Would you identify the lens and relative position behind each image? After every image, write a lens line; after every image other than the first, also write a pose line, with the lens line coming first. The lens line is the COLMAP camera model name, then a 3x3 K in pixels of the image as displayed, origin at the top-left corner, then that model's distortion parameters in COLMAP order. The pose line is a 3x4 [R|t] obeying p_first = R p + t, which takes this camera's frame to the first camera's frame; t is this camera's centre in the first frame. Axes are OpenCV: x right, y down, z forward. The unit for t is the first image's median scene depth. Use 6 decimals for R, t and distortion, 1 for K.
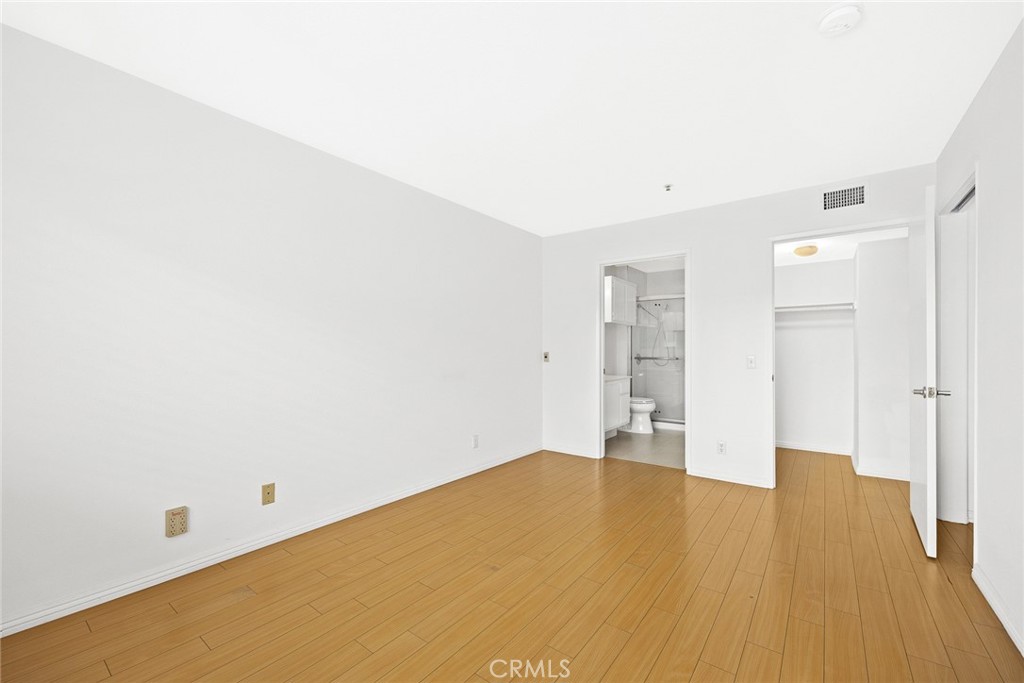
lens RADIAL K [[417.4, 0, 517.9], [0, 417.4, 342.9], [0, 0, 1]] dist [-0.007628, 0.000045]
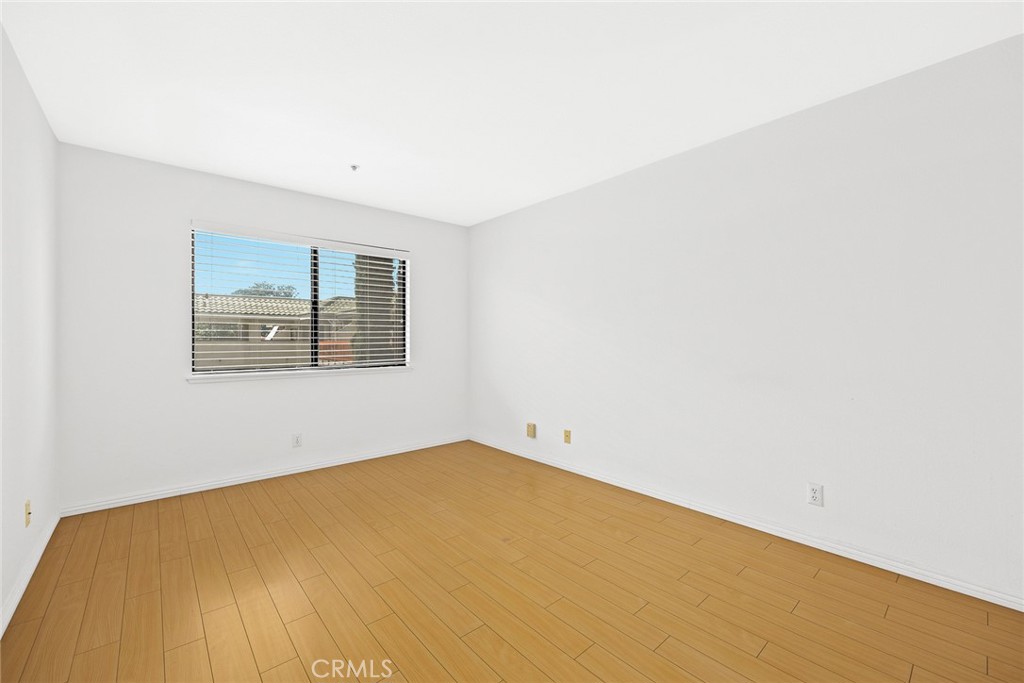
lens RADIAL K [[417.4, 0, 517.9], [0, 417.4, 342.9], [0, 0, 1]] dist [-0.007628, 0.000045]
pose [[-0.219057, -0.005799, -0.975695, 0.327716], [0.012243, 0.999887, -0.008692, 0.013498], [0.975635, -0.013850, -0.218962, 0.420144]]
